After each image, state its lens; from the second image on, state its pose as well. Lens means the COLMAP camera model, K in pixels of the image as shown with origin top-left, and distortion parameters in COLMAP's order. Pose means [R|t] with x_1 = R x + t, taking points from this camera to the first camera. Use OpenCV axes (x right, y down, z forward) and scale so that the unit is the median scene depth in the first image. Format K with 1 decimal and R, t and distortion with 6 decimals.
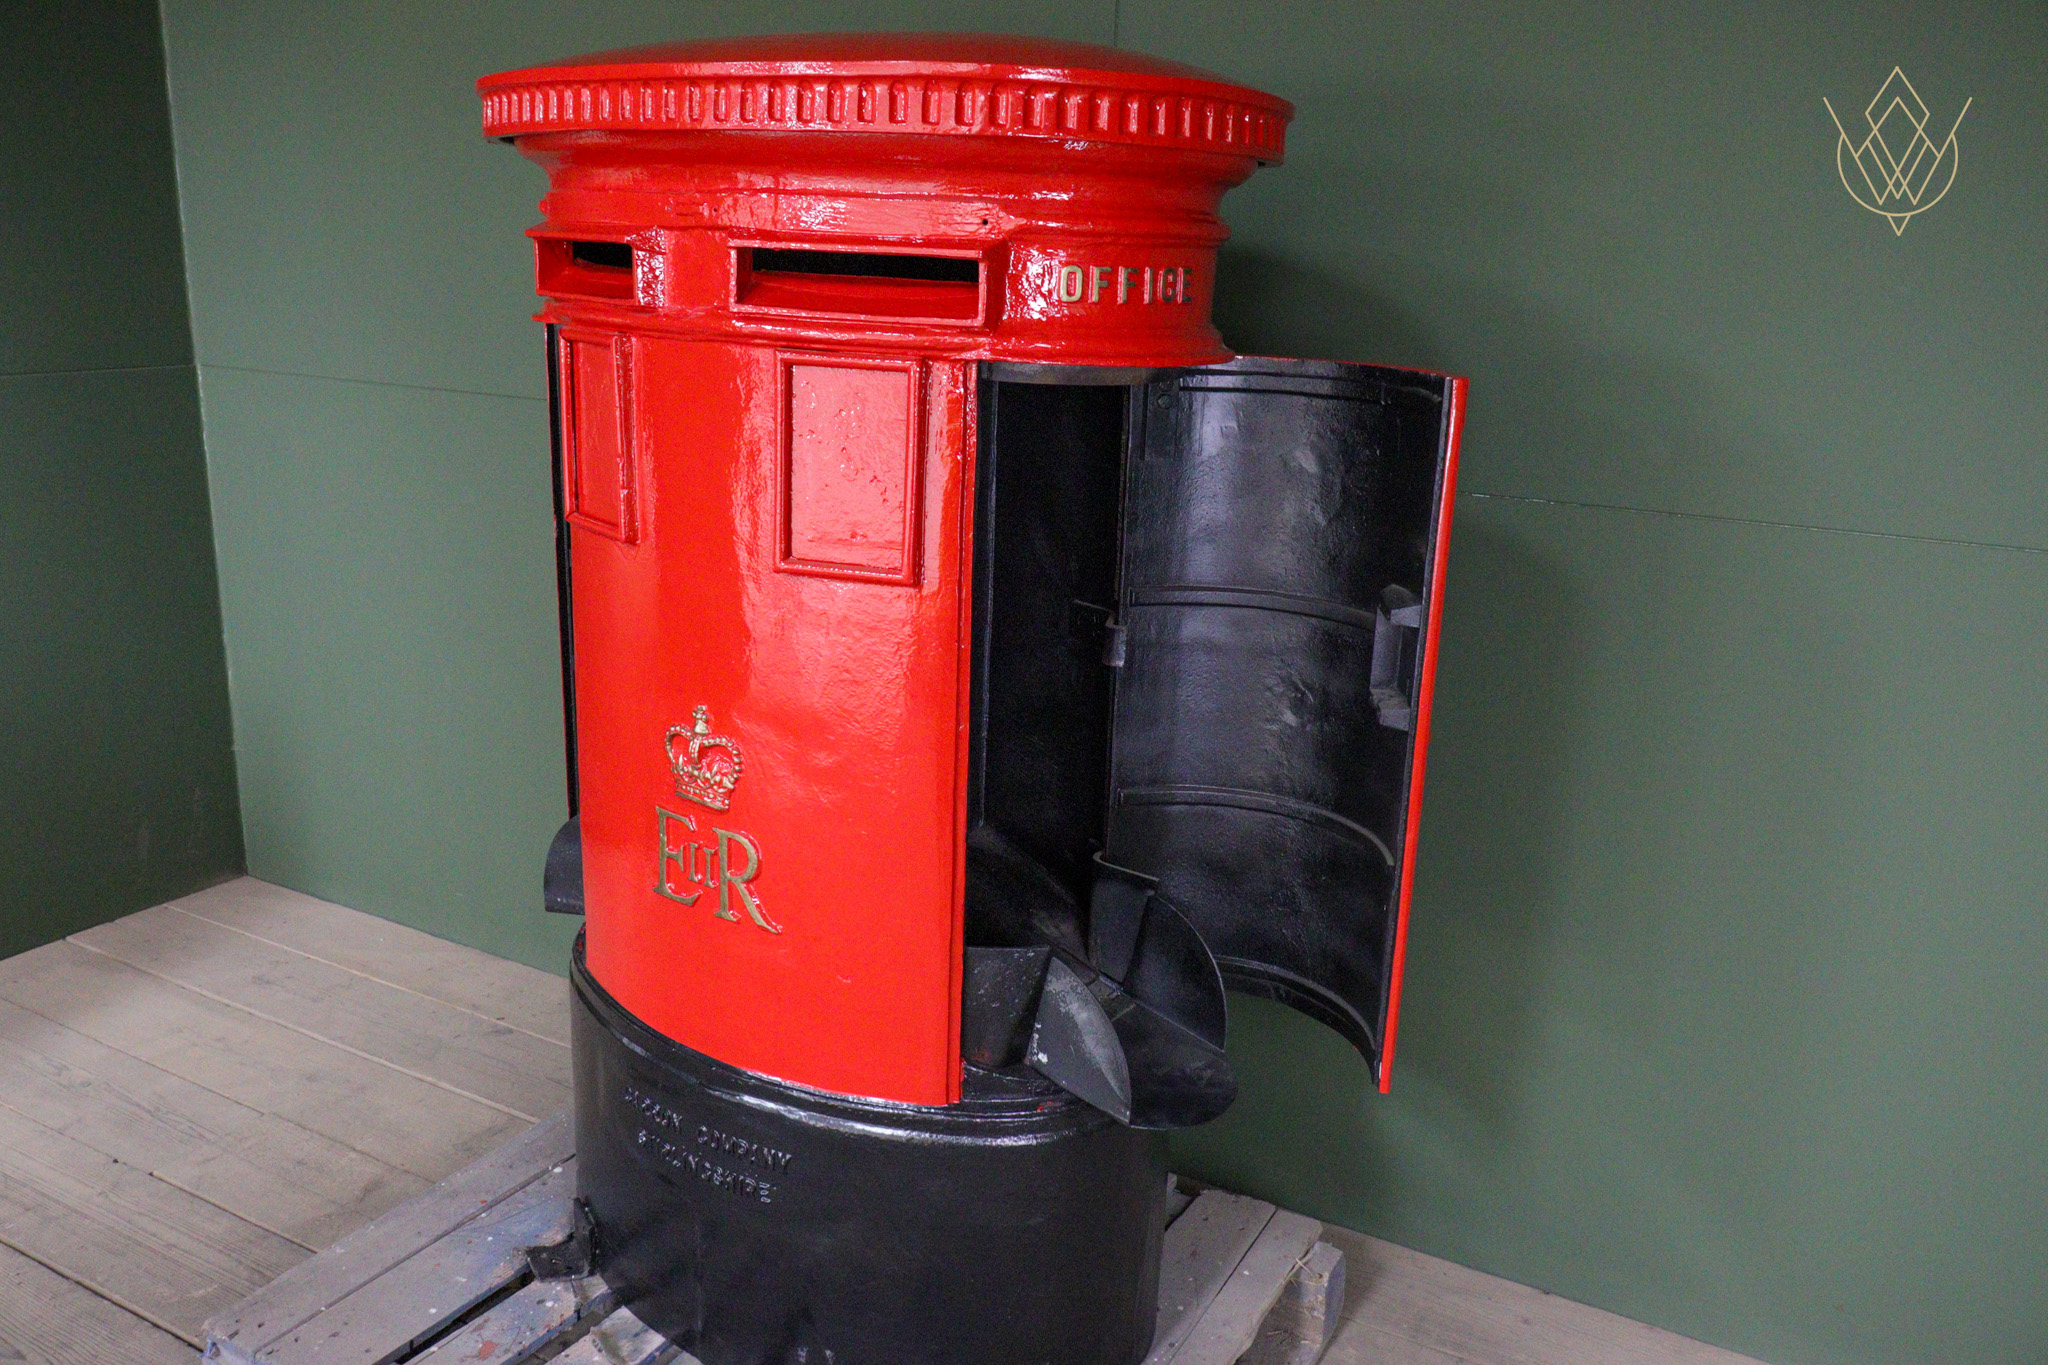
lens RADIAL K [[1648.8, 0, 1023.2], [0, 1648.8, 677.6], [0, 0, 1]] dist [-0.008568, 0.013163]
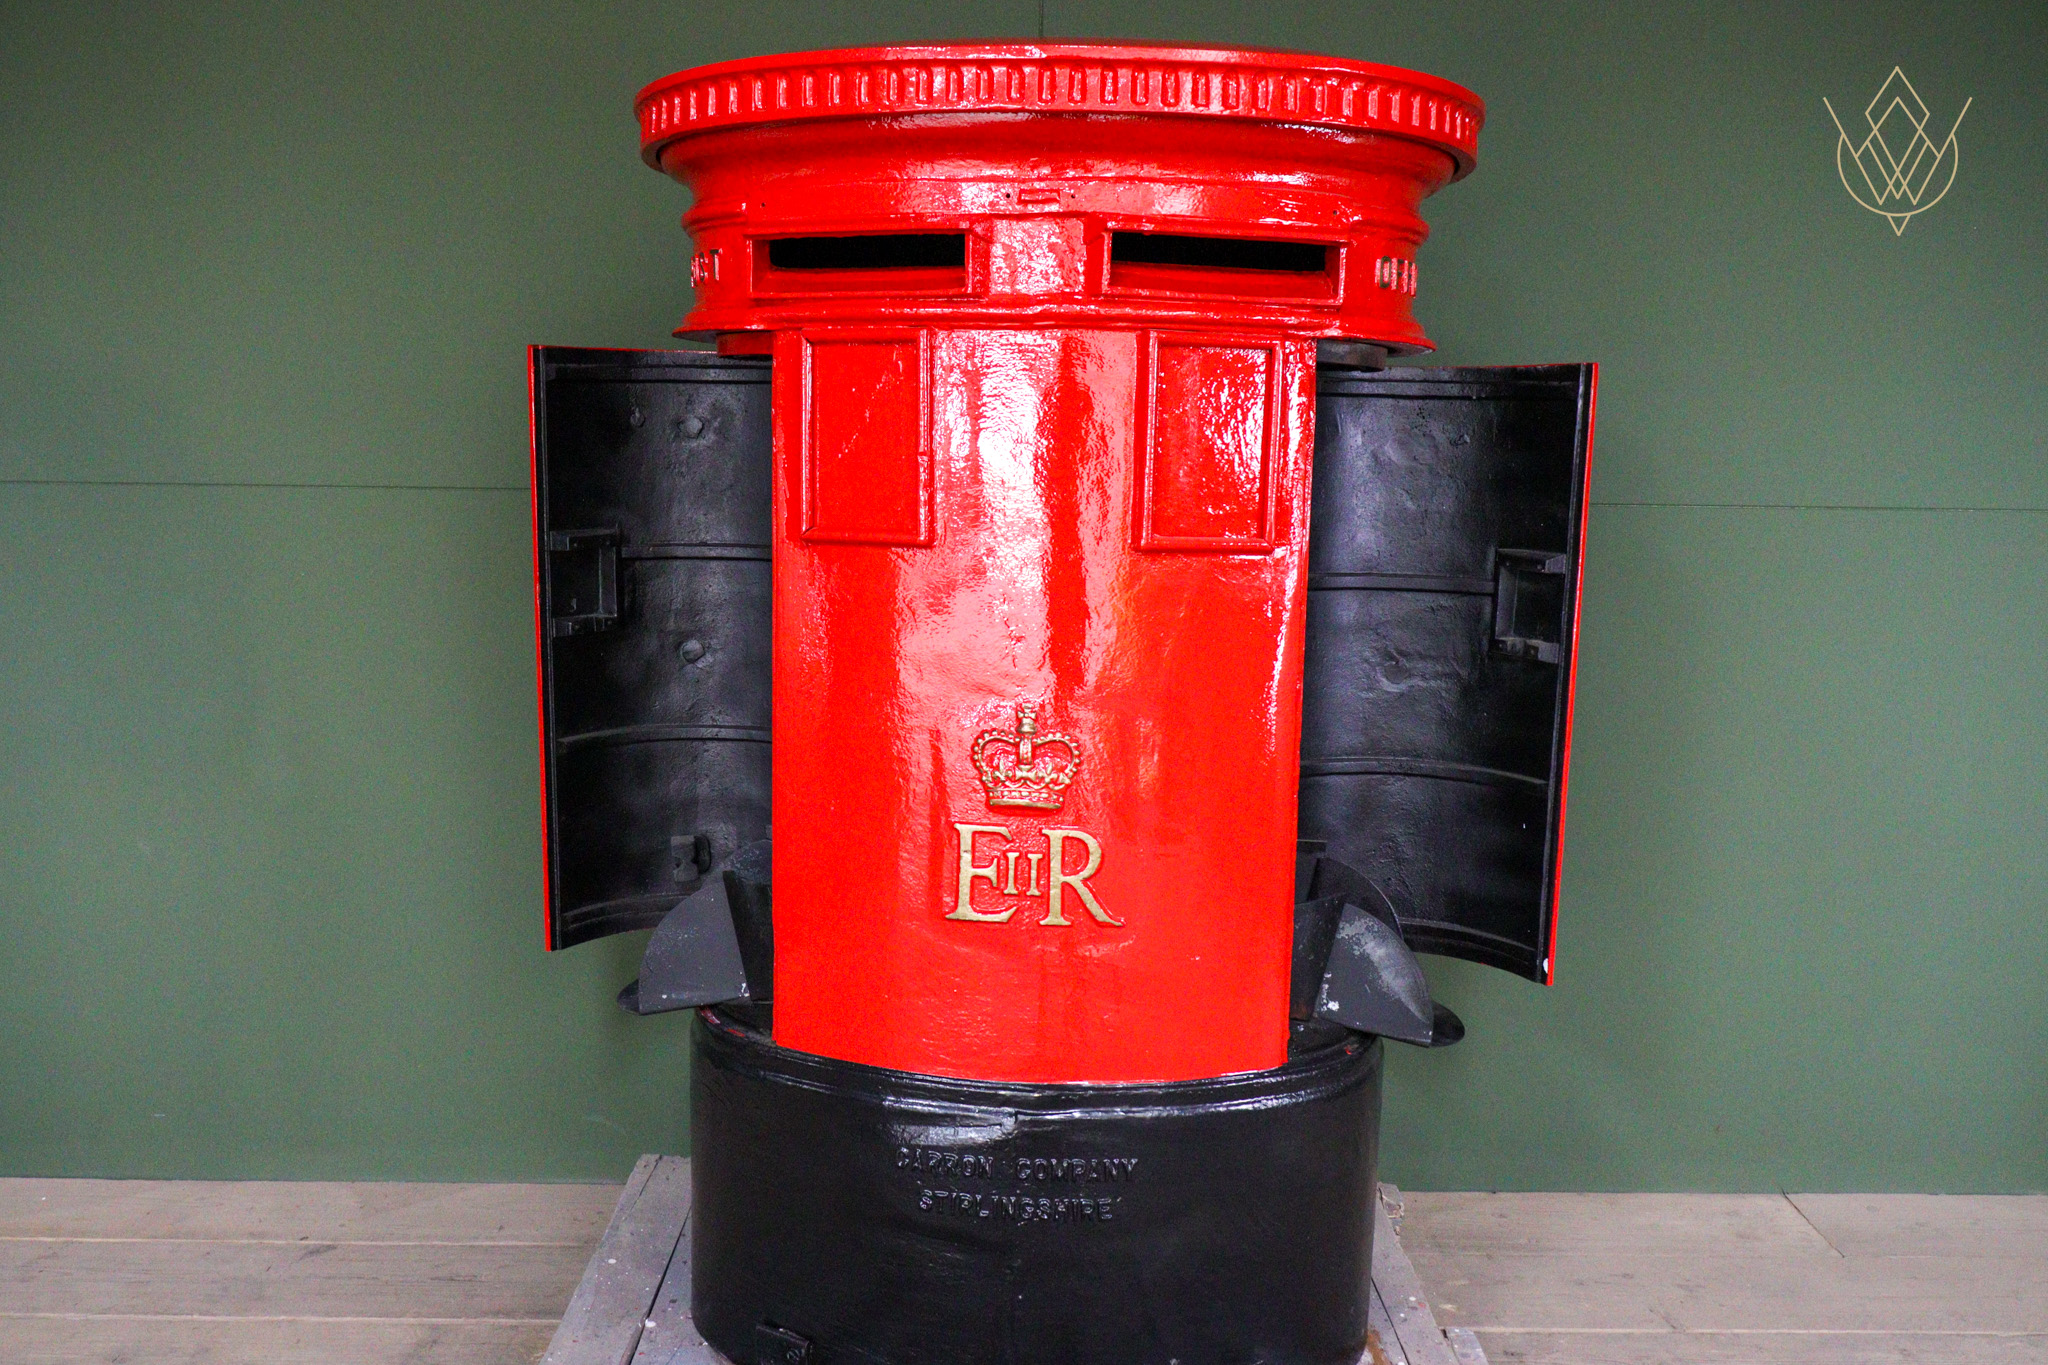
lens RADIAL K [[1648.8, 0, 1016.3], [0, 1648.8, 677.1], [0, 0, 1]] dist [-0.008568, 0.013163]
pose [[0.867949, -0.091662, 0.488122, -0.652816], [0.141827, 0.987640, -0.066723, 0.063269], [-0.475973, 0.127141, 0.870221, 0.148933]]
